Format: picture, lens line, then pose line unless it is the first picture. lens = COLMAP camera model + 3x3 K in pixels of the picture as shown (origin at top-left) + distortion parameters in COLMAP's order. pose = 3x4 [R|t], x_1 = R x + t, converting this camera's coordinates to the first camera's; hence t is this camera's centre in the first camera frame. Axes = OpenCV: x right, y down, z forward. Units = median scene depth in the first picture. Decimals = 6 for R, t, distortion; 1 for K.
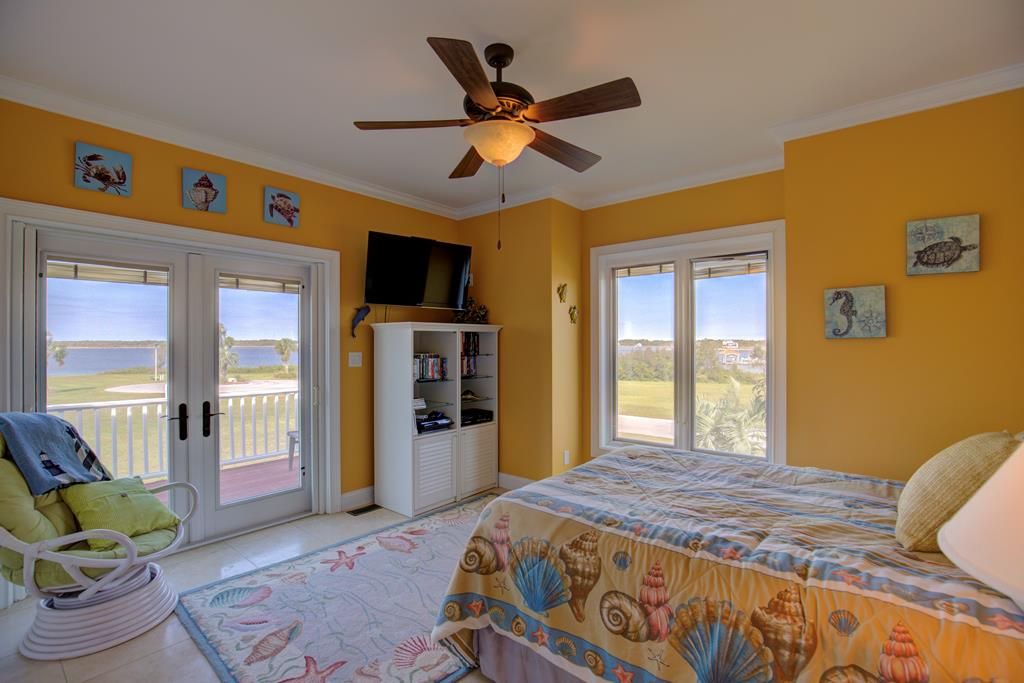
lens RADIAL K [[467.6, 0, 507.4], [0, 467.6, 347.3], [0, 0, 1]] dist [-0.030988, 0.004729]
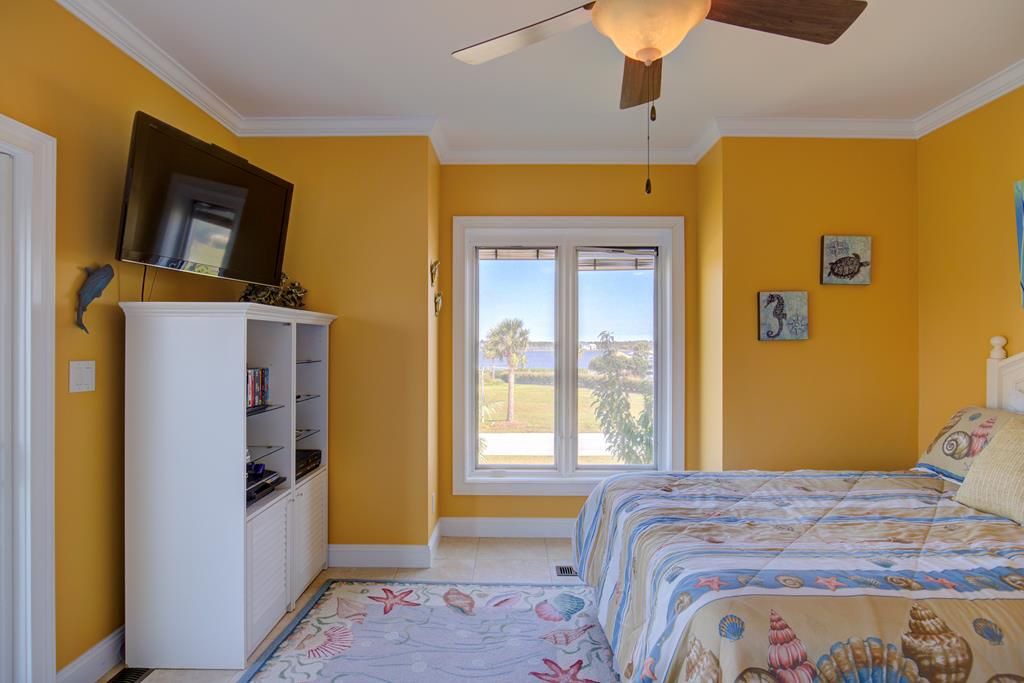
lens RADIAL K [[538.6, 0, 513.6], [0, 538.6, 345.4], [0, 0, 1]] dist [-0.020850, 0.003349]
pose [[0.769331, 0.001794, 0.638847, -0.501326], [0.001227, 0.999990, -0.004285, -0.003246], [-0.638849, 0.004080, 0.769321, 0.458716]]
